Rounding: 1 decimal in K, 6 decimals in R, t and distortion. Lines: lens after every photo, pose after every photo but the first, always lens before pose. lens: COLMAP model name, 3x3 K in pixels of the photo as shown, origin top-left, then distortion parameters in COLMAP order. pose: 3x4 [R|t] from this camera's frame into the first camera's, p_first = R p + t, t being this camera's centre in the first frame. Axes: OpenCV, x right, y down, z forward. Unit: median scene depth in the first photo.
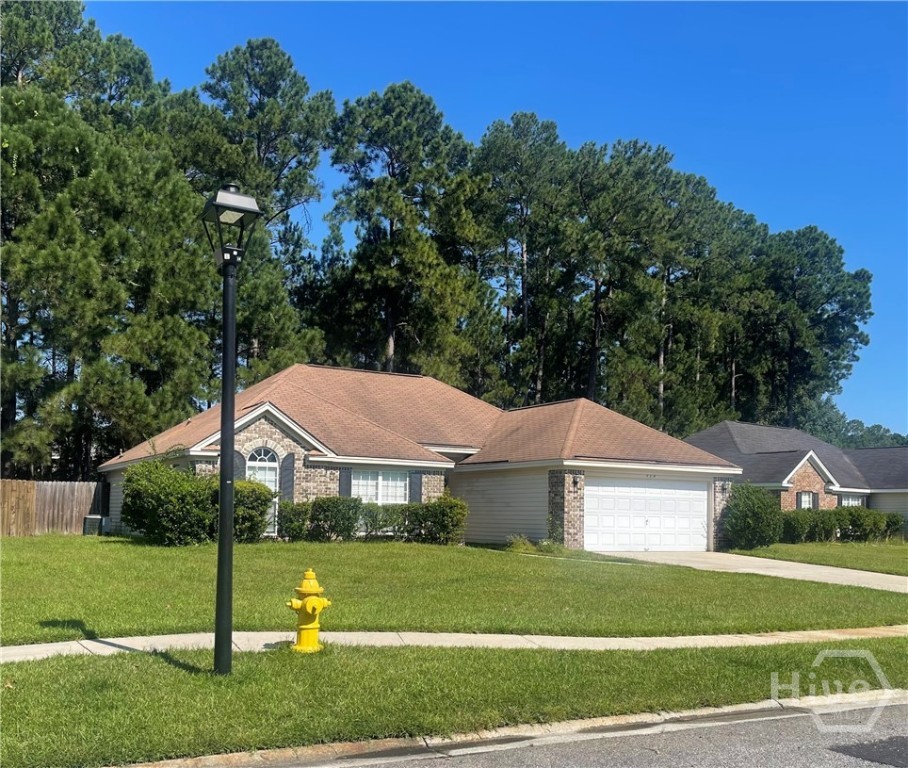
lens RADIAL K [[951.4, 0, 454.0], [0, 951.4, 384.0], [0, 0, 1]] dist [0.014428, 0.003877]
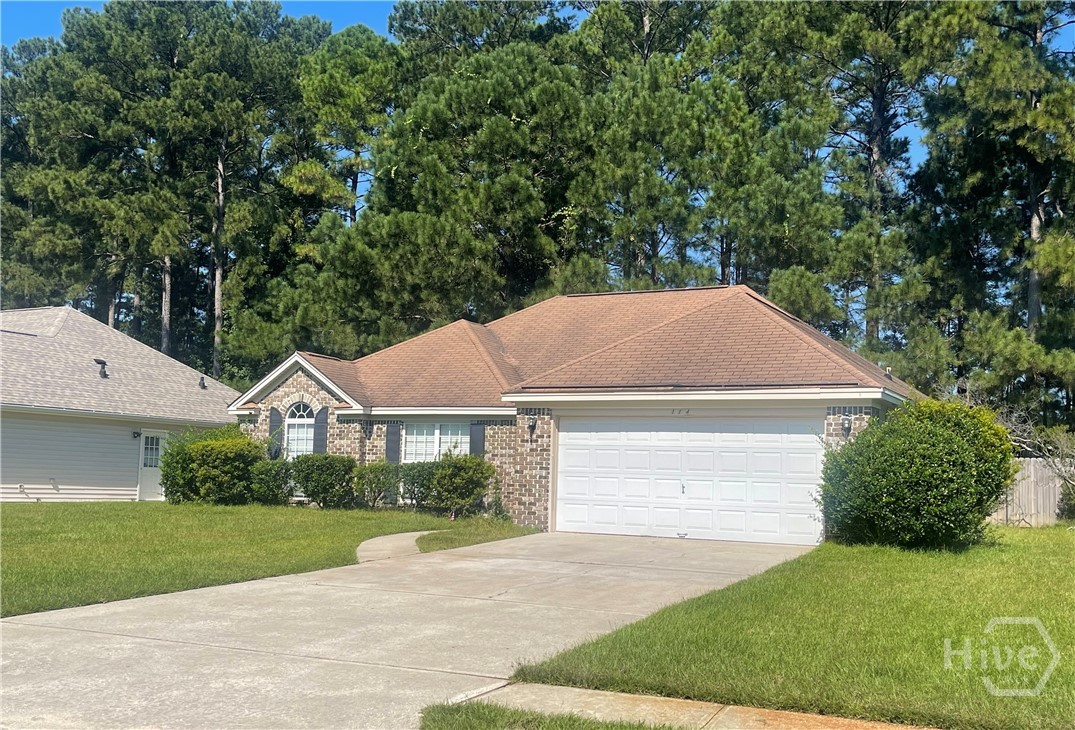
lens RADIAL K [[1177.7, 0, 534.6], [0, 1177.7, 408.9], [0, 0, 1]] dist [0.059970, -0.000372]
pose [[0.535336, -0.054775, -0.842861, 0.817340], [0.098139, 0.995170, -0.002341, 0.092423], [0.838918, -0.081464, 0.538126, 0.556757]]
